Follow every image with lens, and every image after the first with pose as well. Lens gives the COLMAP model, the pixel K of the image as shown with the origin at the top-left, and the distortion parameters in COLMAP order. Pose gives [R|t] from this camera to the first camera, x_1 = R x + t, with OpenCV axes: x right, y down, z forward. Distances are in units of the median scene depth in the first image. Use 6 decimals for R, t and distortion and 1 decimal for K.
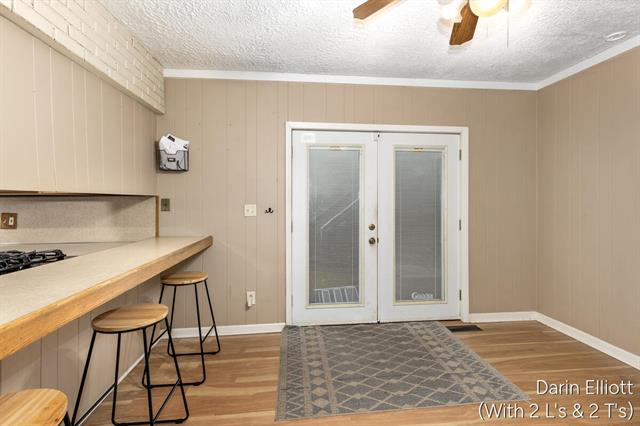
lens RADIAL K [[291.5, 0, 318.2], [0, 291.5, 203.9], [0, 0, 1]] dist [-0.000211, -0.001661]
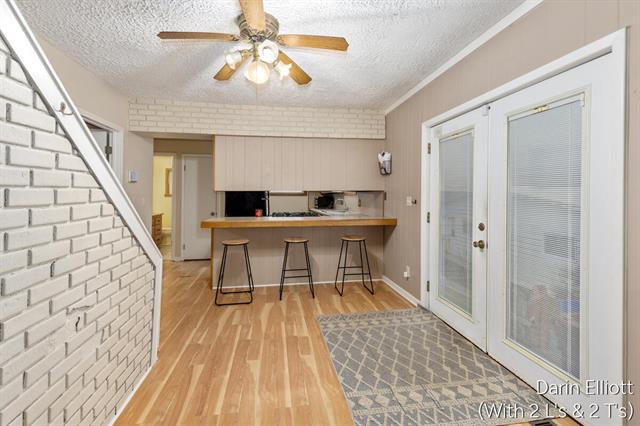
lens RADIAL K [[291.5, 0, 320.3], [0, 291.5, 194.0], [0, 0, 1]] dist [-0.000211, -0.001661]
pose [[0.065826, -0.000448, -0.997831, 1.100726], [-0.009030, 0.999959, -0.001045, -0.004450], [0.997790, 0.009079, 0.065819, 0.601643]]
